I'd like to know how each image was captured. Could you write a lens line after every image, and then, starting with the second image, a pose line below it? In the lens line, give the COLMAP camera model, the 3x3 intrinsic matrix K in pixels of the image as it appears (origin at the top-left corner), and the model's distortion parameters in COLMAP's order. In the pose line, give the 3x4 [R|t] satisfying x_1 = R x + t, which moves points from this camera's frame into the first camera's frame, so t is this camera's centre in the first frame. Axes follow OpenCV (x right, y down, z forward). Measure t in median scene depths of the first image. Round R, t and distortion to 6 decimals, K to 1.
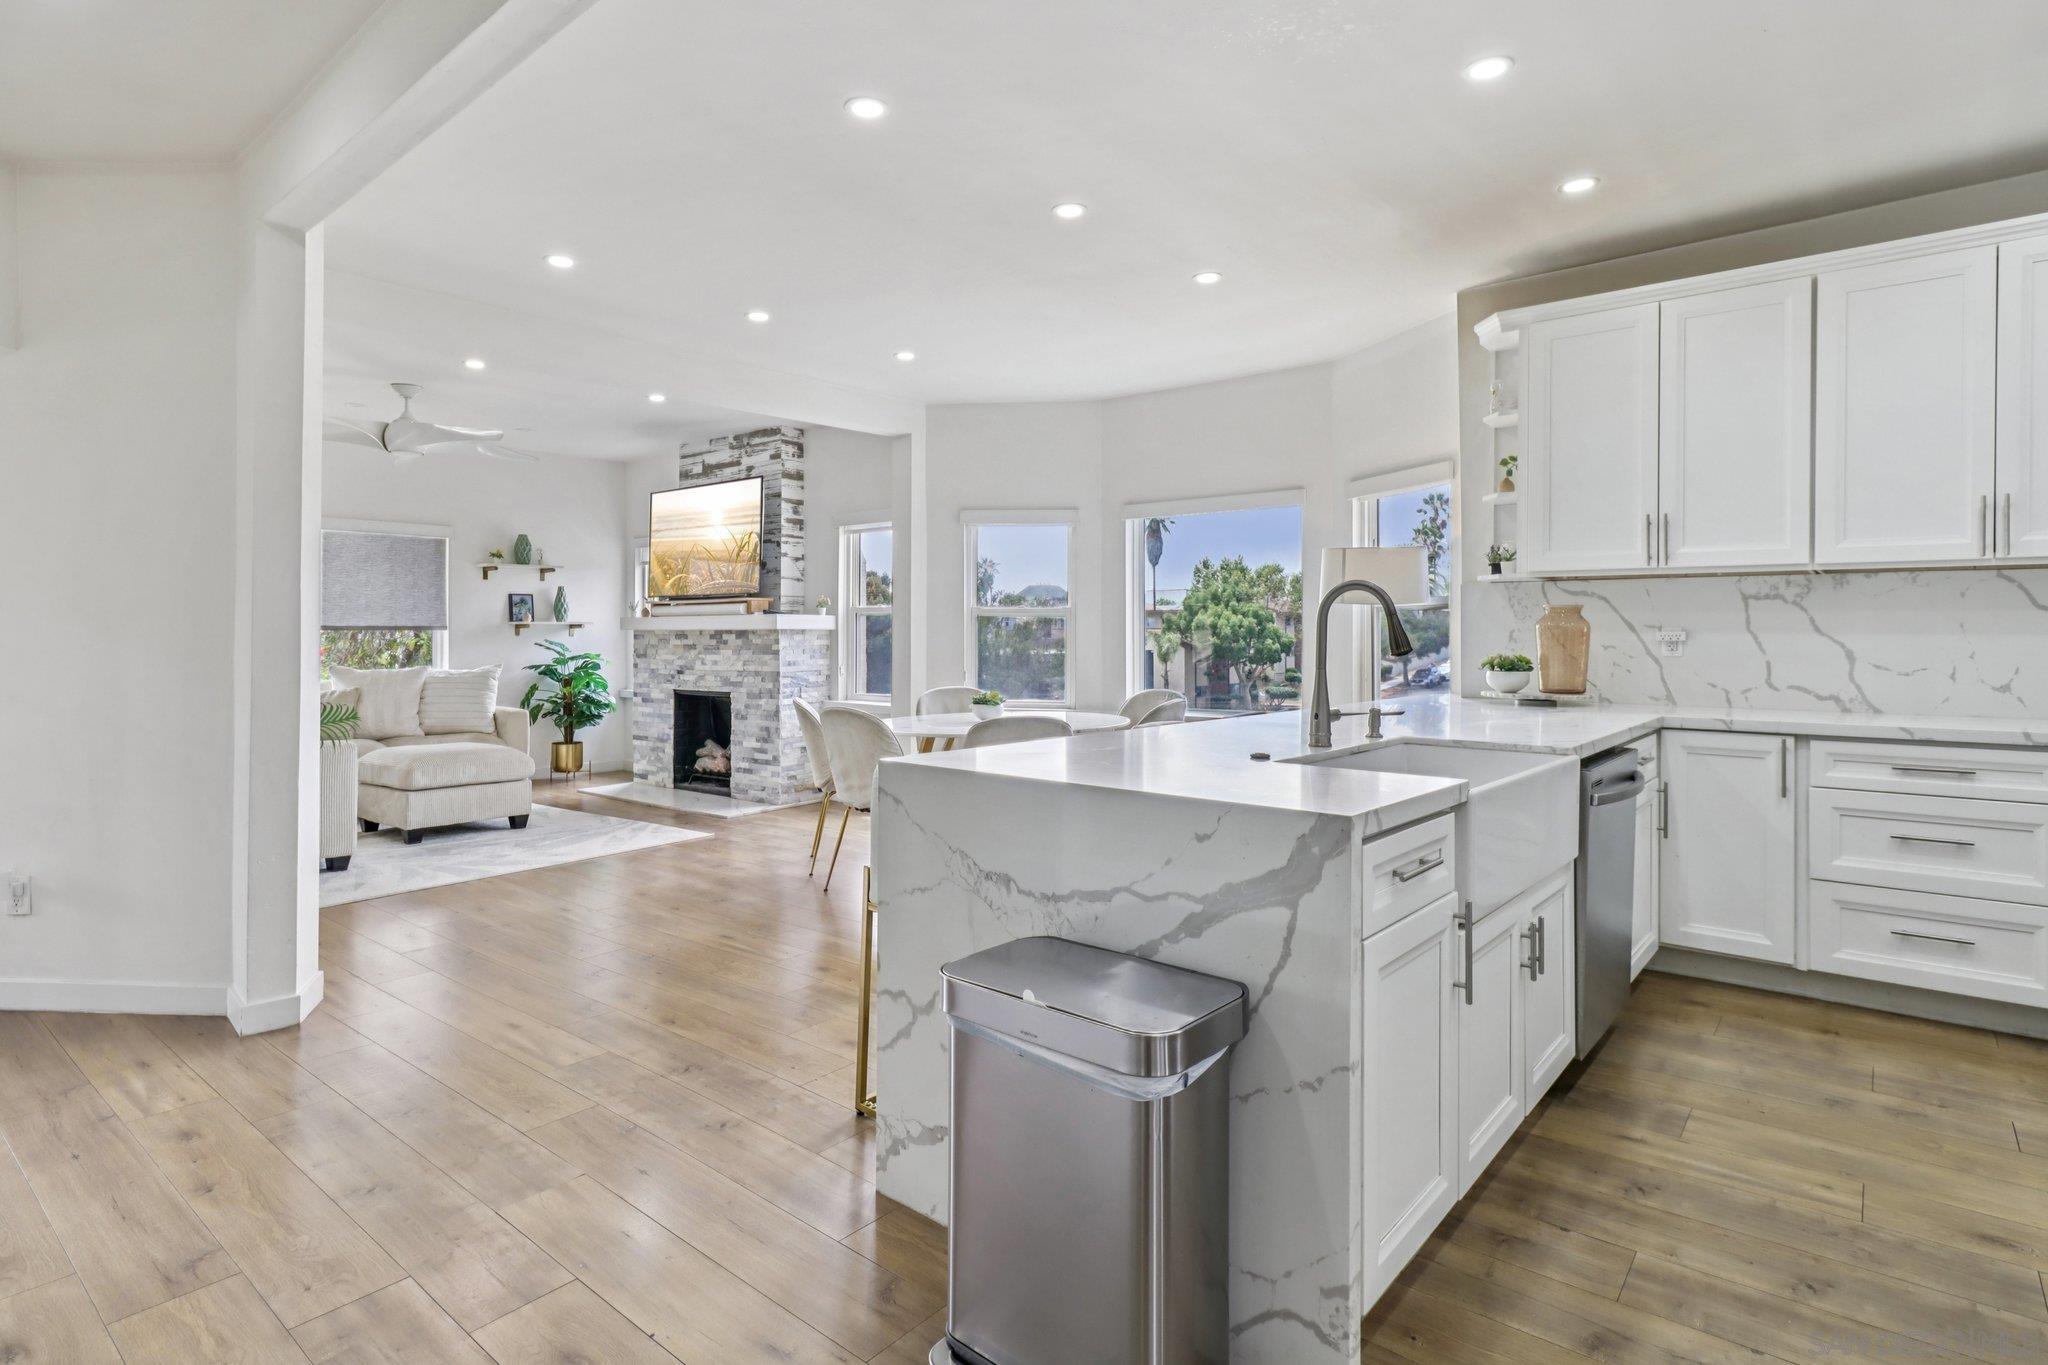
lens RADIAL K [[1059.5, 0, 1034.2], [0, 1059.5, 631.7], [0, 0, 1]] dist [0.010404, -0.000022]
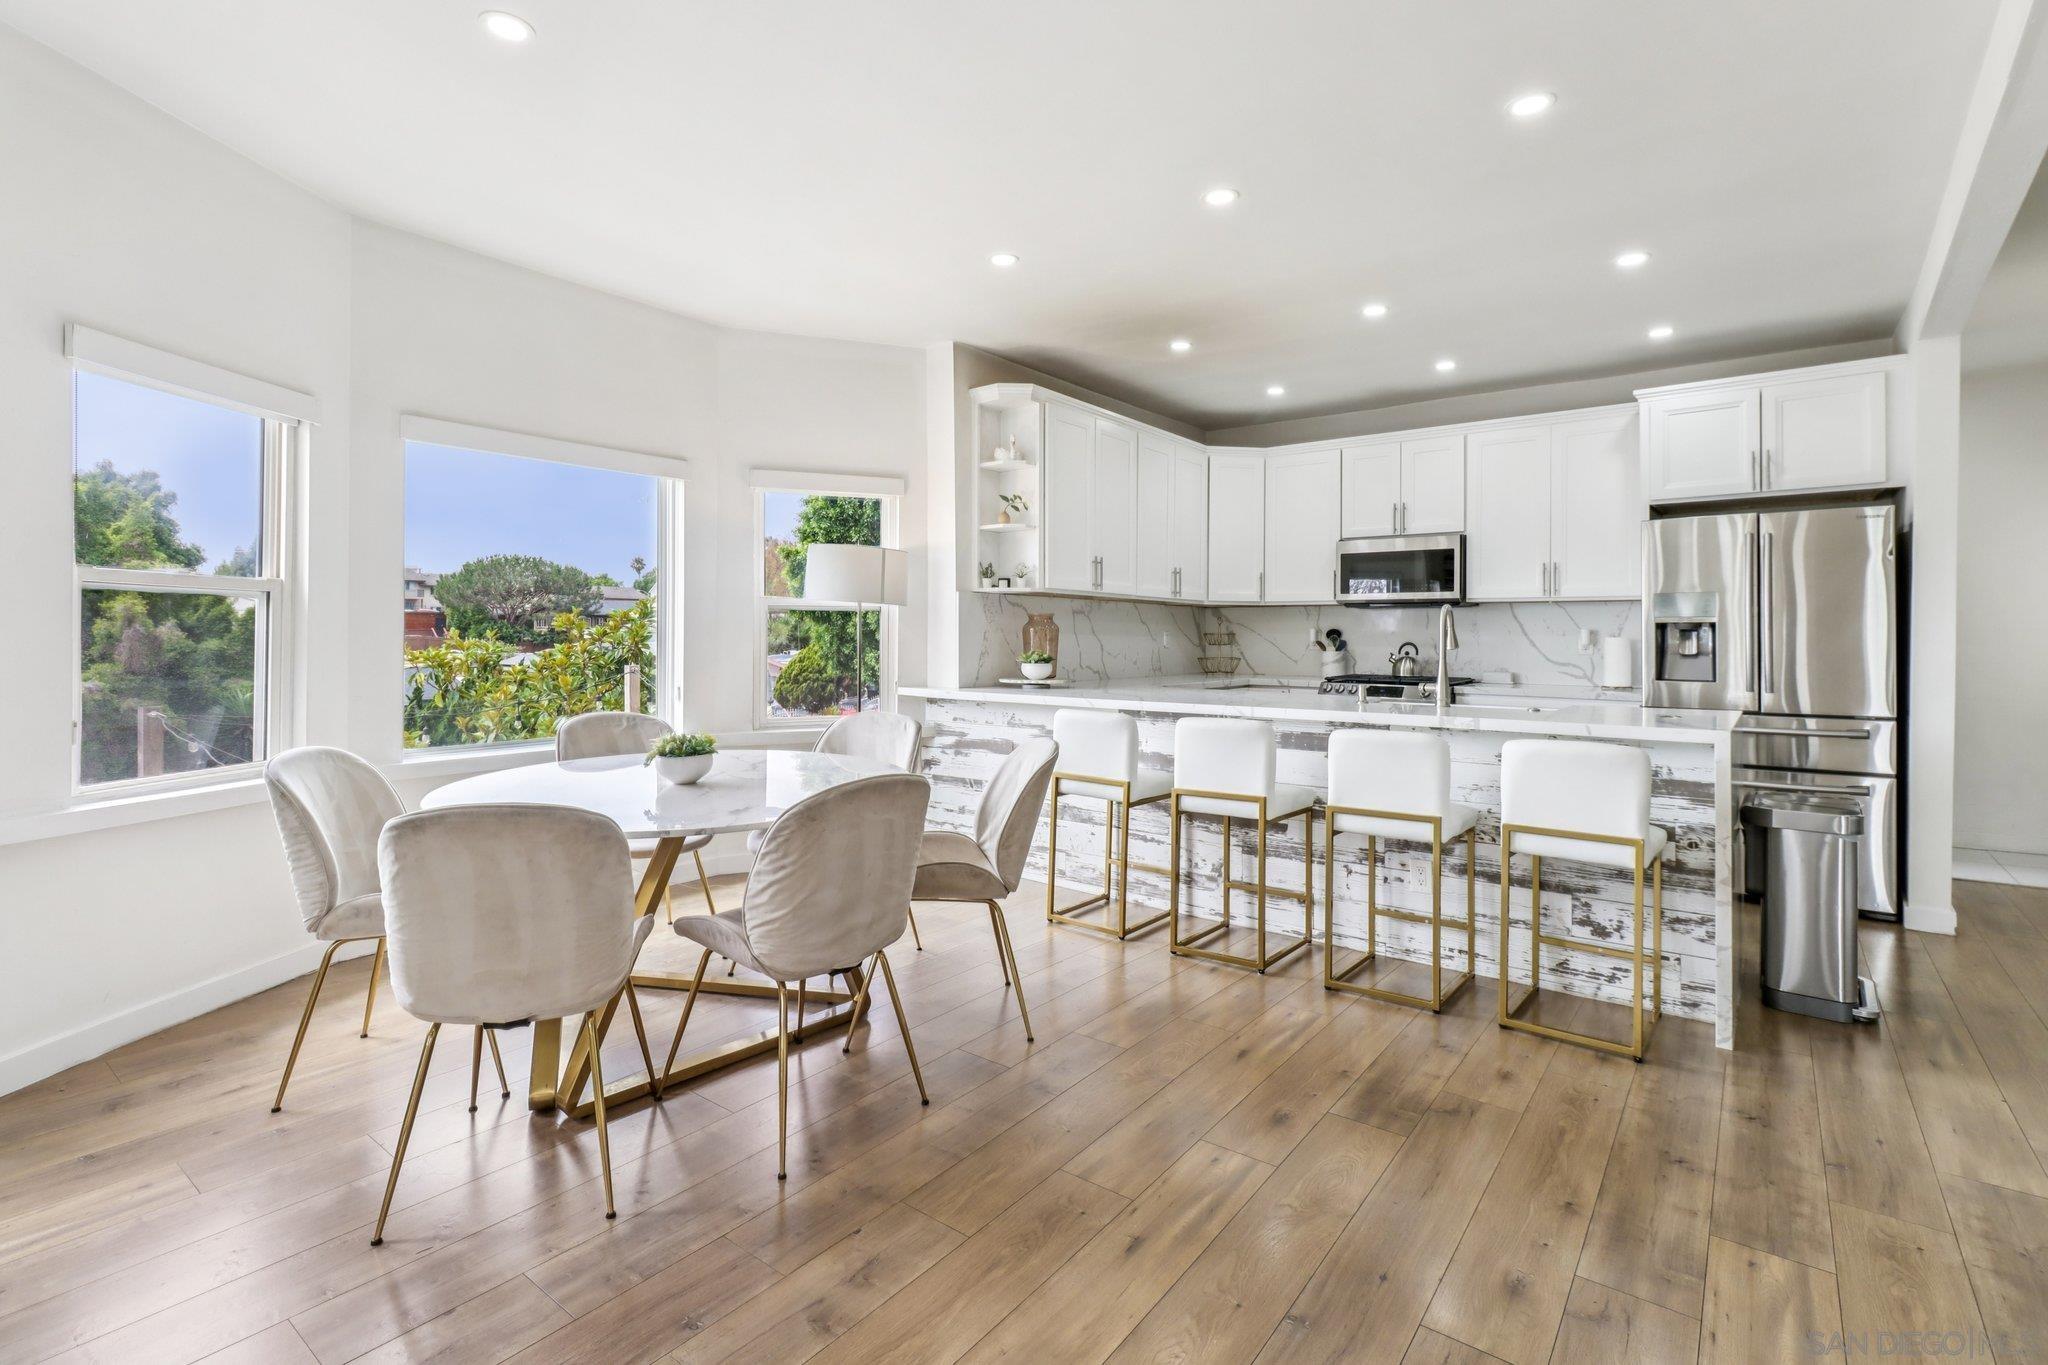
lens RADIAL K [[961.5, 0, 1009.9], [0, 961.5, 632.0], [0, 0, 1]] dist [-0.001665, 0.003959]
pose [[-0.030675, -0.002652, 0.999526, -0.404251], [-0.012264, 0.999922, 0.002277, -0.001312], [-0.999454, -0.012188, -0.030706, 0.587437]]
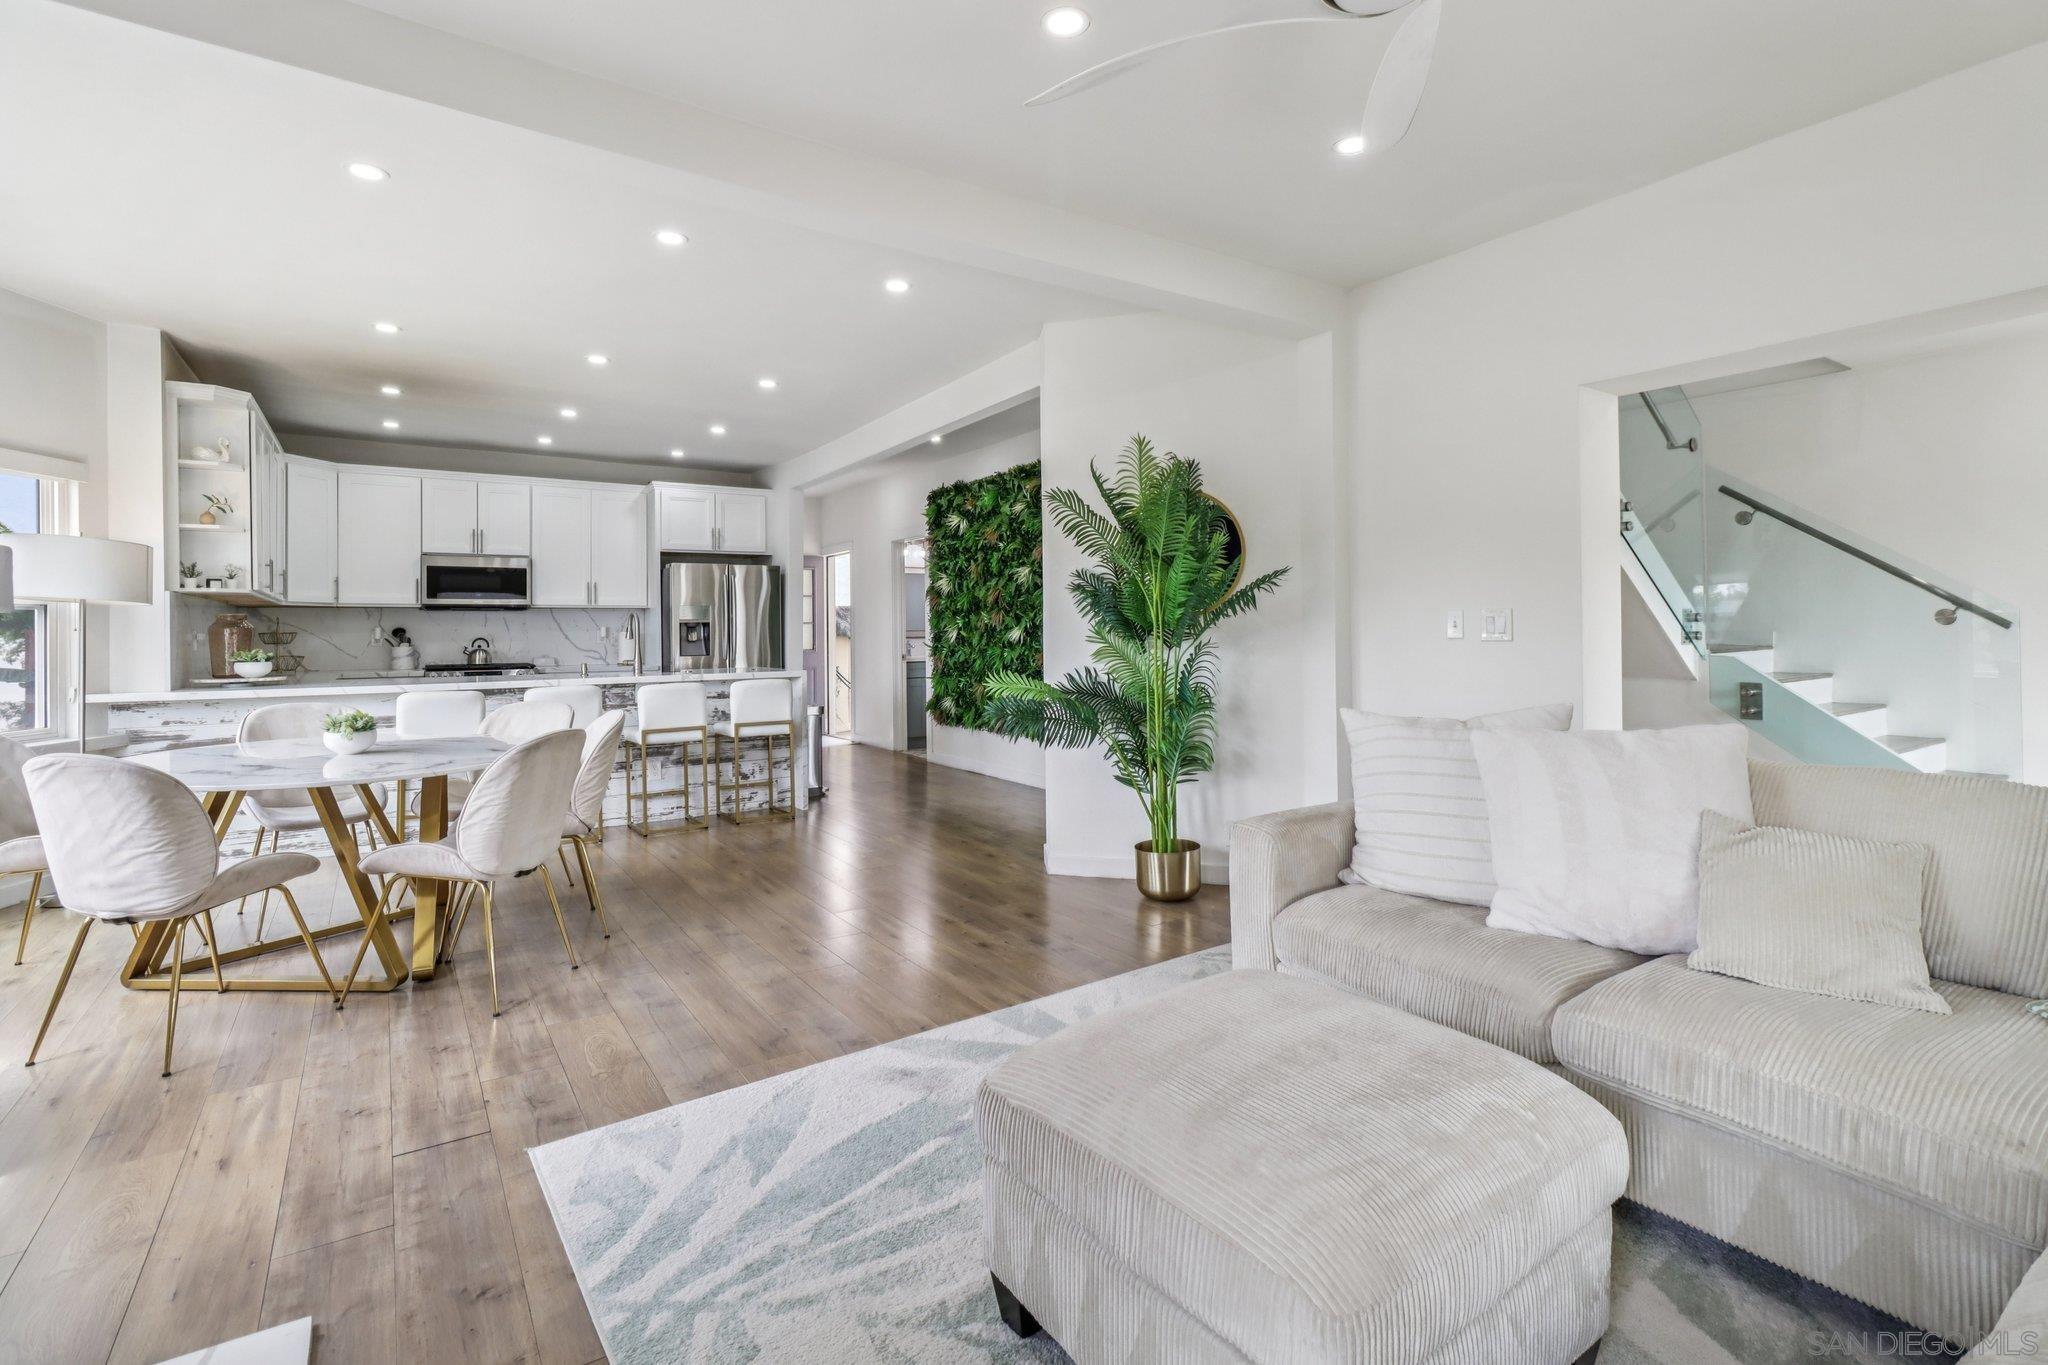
lens RADIAL K [[961.5, 0, 1045.4], [0, 961.5, 628.8], [0, 0, 1]] dist [-0.001665, 0.003959]
pose [[-0.962284, 0.003723, 0.272021, -0.475186], [0.002036, 0.999977, -0.006482, 0.003319], [-0.272039, -0.005683, -0.962270, 1.054987]]
